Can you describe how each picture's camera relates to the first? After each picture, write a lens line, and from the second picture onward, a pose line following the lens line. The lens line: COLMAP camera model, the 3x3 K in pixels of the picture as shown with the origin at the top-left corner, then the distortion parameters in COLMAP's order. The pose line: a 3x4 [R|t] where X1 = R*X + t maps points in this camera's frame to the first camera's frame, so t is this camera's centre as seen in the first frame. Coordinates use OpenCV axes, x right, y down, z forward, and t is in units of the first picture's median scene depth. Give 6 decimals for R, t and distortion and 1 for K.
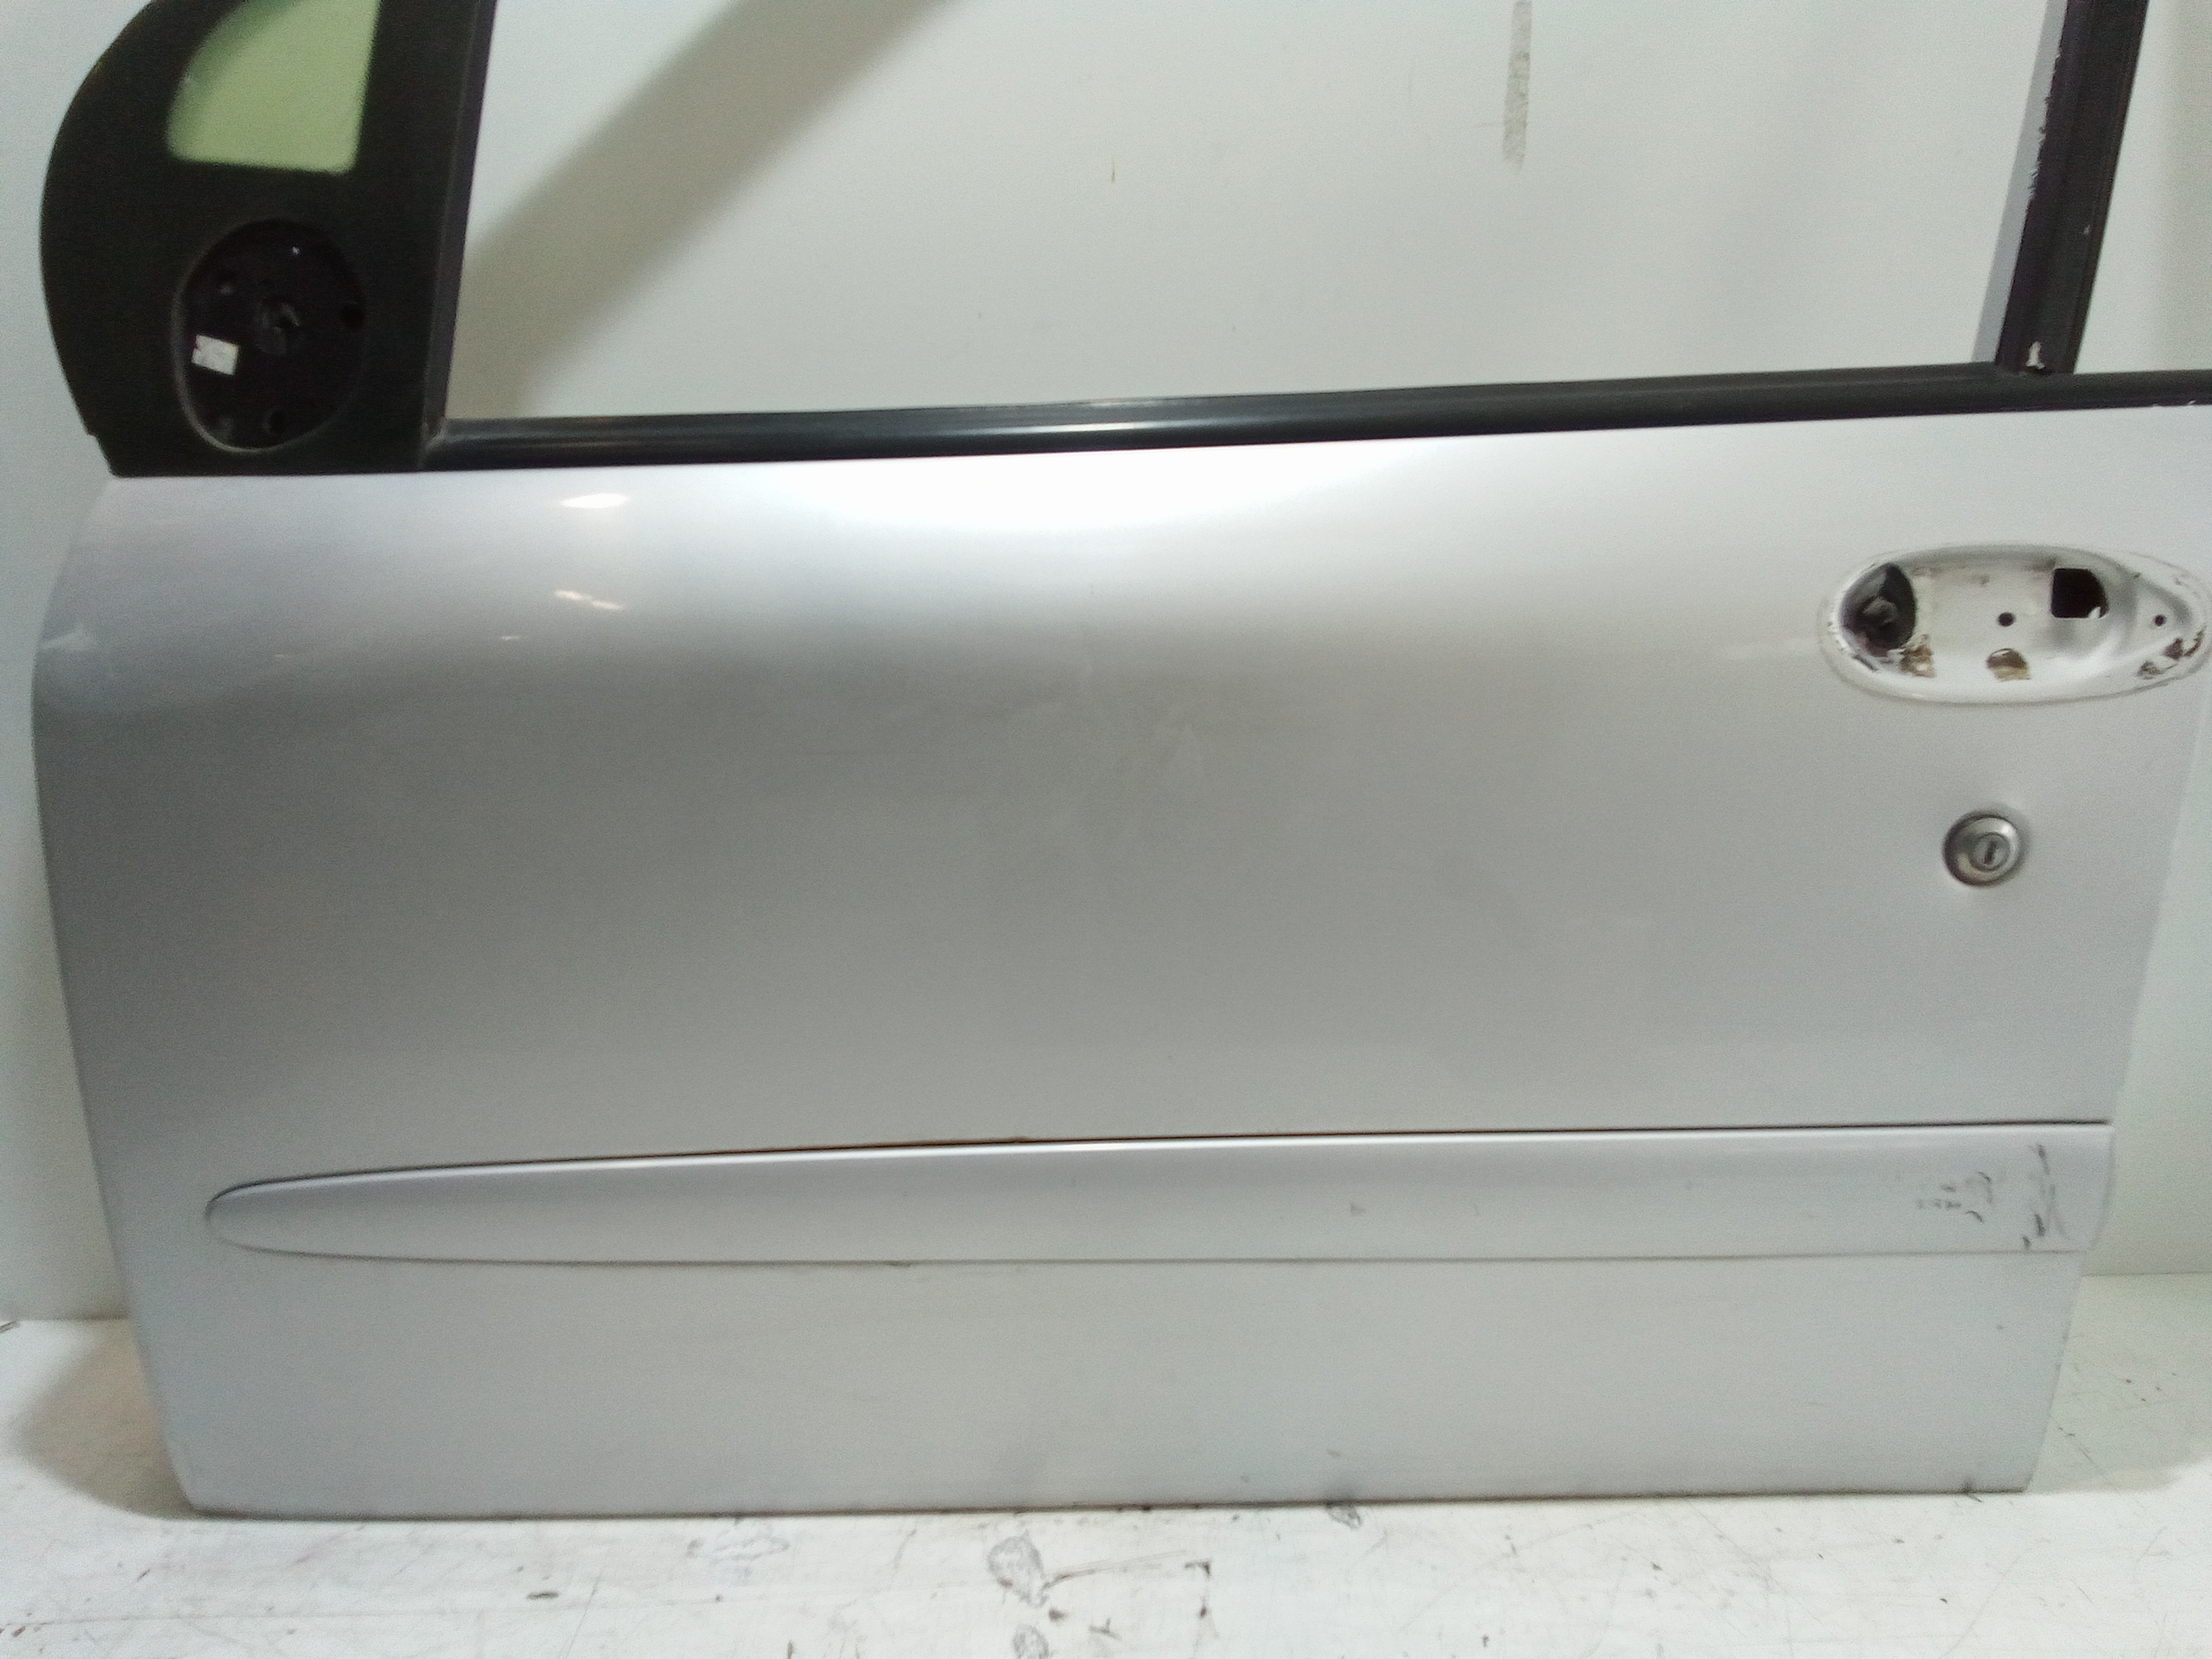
lens RADIAL K [[1593.0, 0, 1106.0], [0, 1593.0, 829.5], [0, 0, 1]] dist [0.065956, -0.092206]
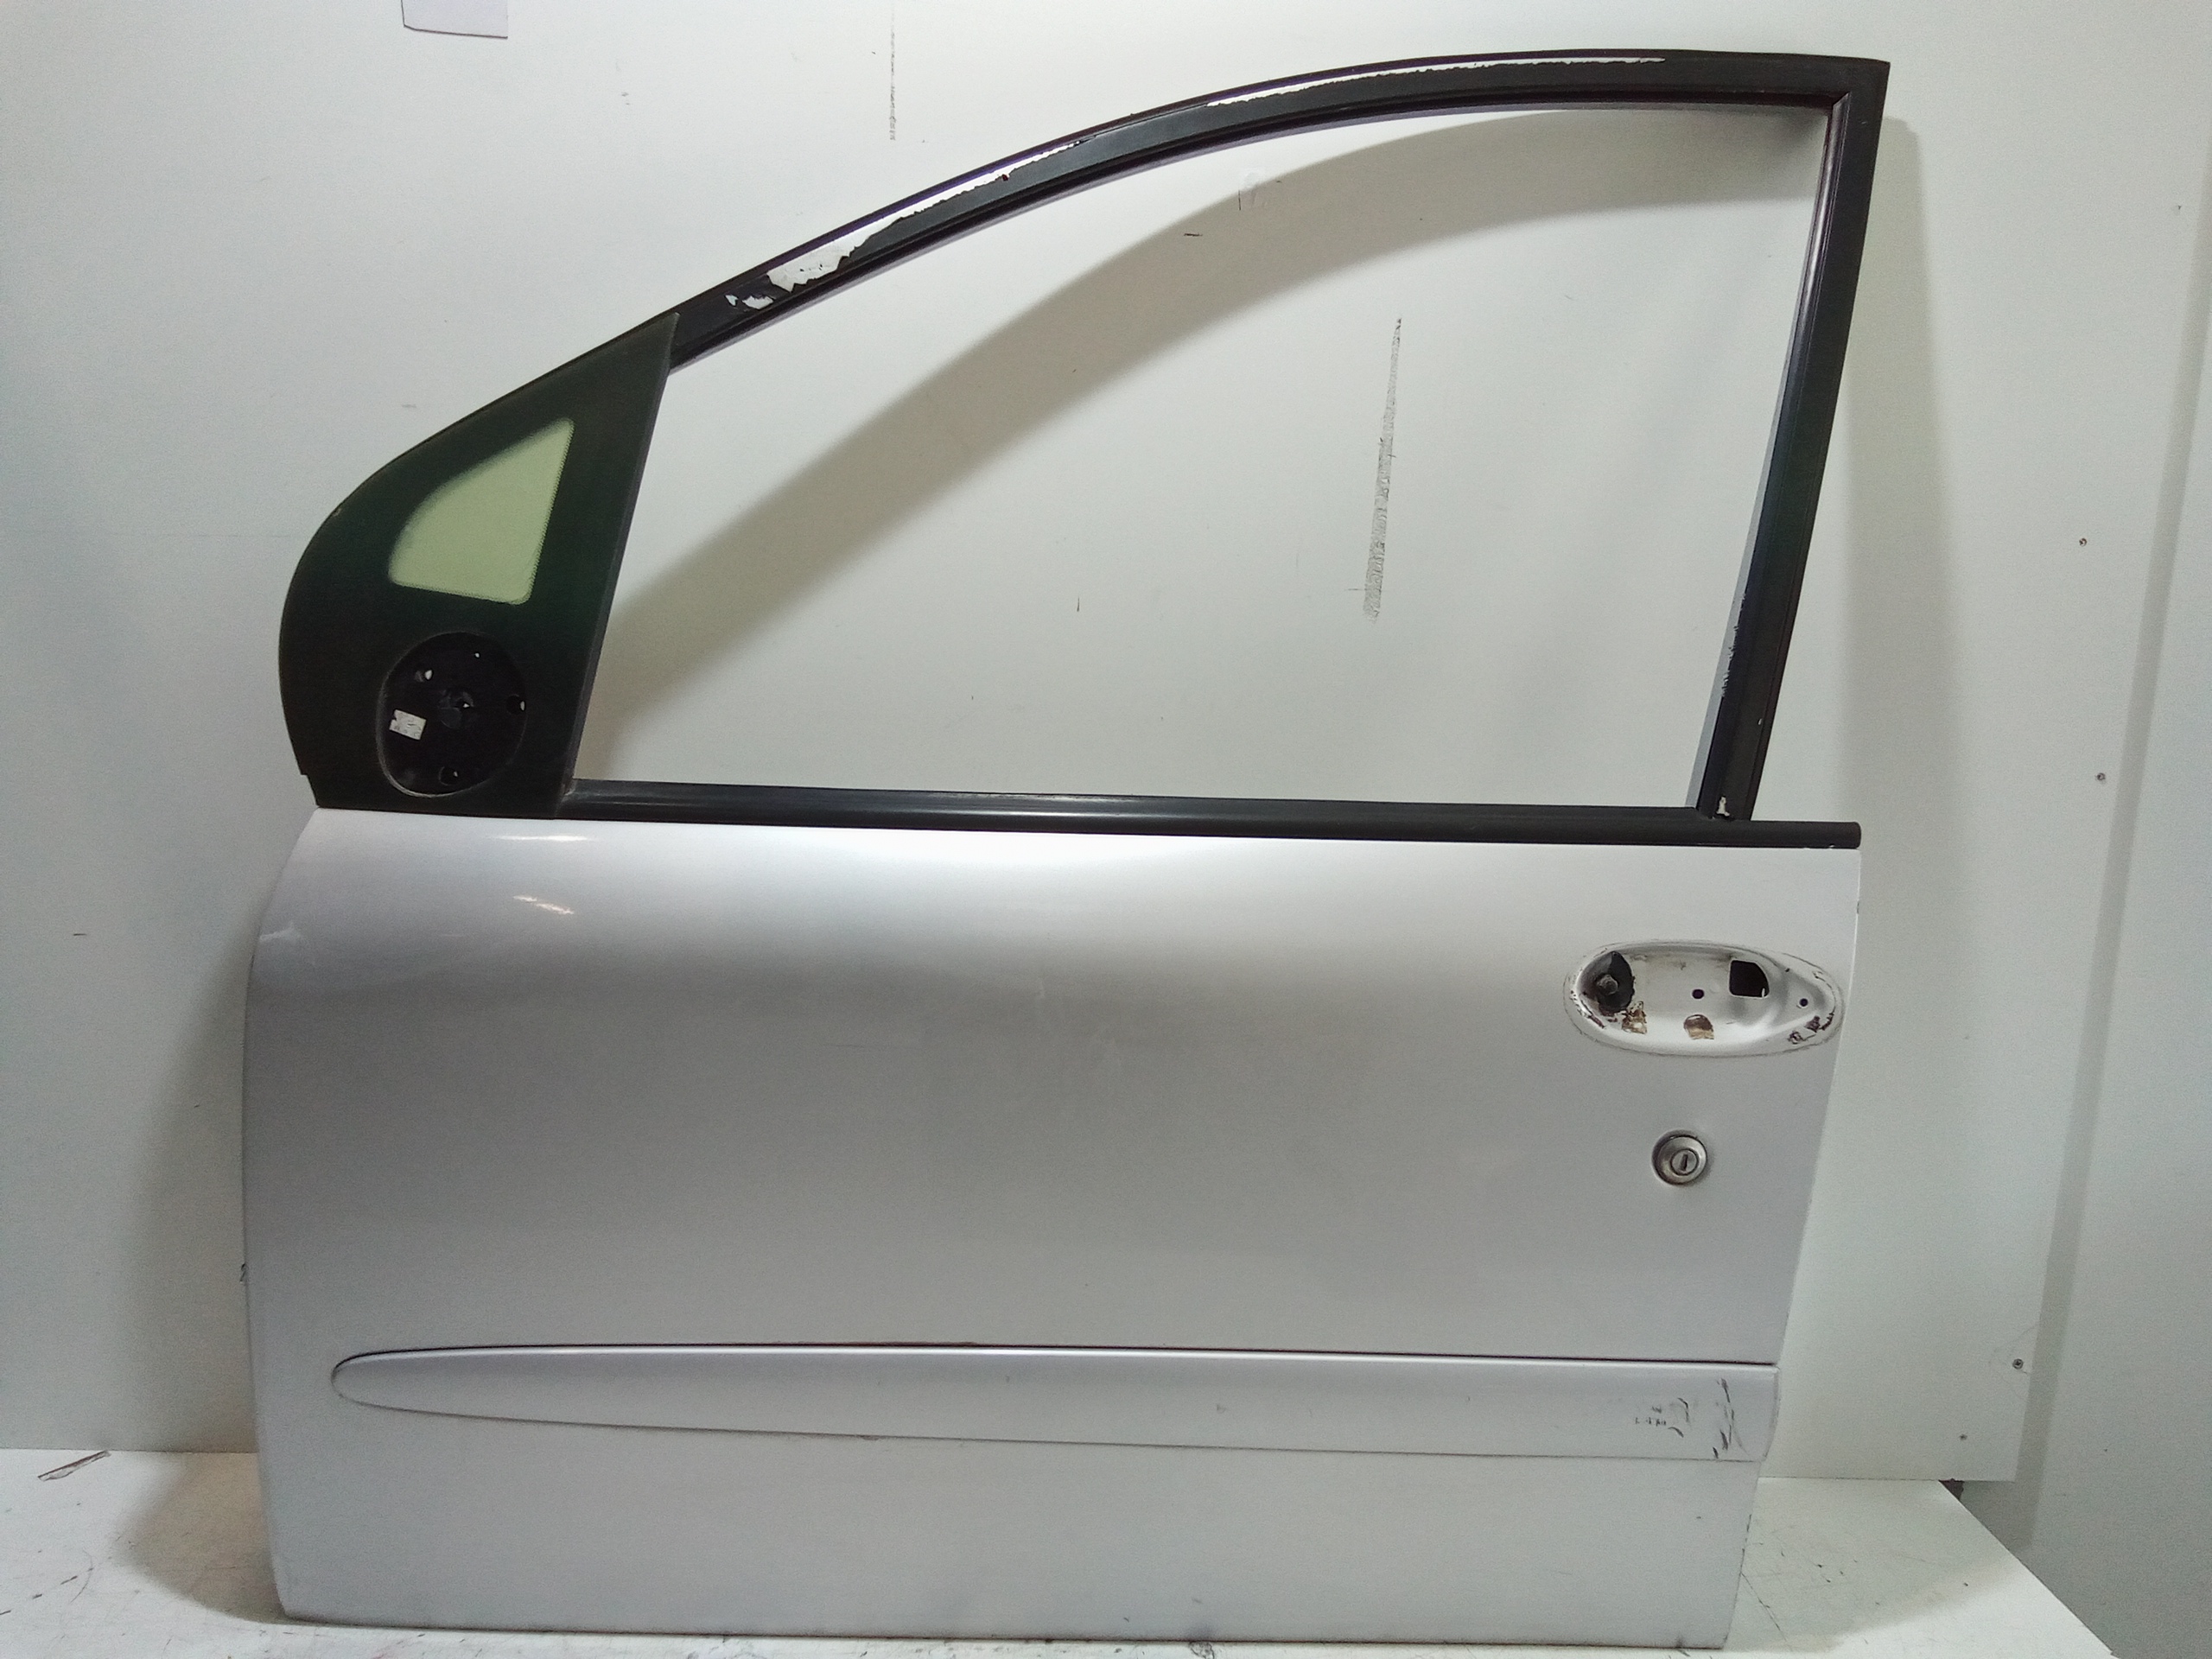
lens RADIAL K [[1594.1, 0, 1106.9], [0, 1594.1, 825.0], [0, 0, 1]] dist [0.070223, -0.098069]
pose [[0.997398, 0.056018, 0.045378, -0.023415], [-0.051829, 0.994704, -0.088755, -0.112886], [-0.050110, 0.086173, 0.995019, -0.339232]]
